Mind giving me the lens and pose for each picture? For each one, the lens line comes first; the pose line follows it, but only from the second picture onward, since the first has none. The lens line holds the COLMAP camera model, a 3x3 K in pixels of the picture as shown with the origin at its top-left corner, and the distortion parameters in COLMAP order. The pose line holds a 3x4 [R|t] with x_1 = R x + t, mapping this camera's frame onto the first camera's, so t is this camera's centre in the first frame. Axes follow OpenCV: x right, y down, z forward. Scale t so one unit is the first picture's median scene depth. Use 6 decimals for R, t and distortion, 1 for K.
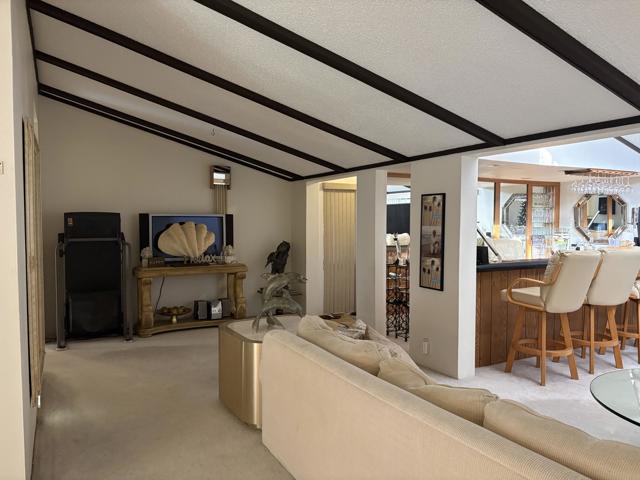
lens RADIAL K [[479.2, 0, 320.0], [0, 479.2, 240.0], [0, 0, 1]] dist [0.072514, -0.083252]
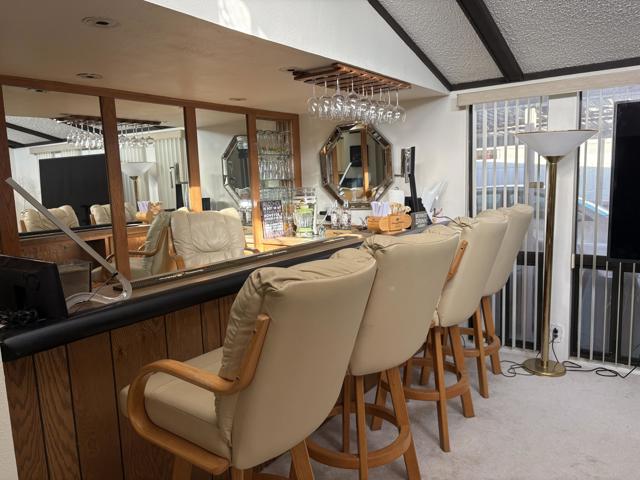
lens RADIAL K [[479.2, 0, 320.0], [0, 479.2, 240.0], [0, 0, 1]] dist [0.072514, -0.083252]
pose [[0.894215, -0.090557, 0.438381, 0.235337], [0.055482, 0.994194, 0.092199, -0.012740], [-0.444185, -0.058124, 0.894048, 0.427324]]
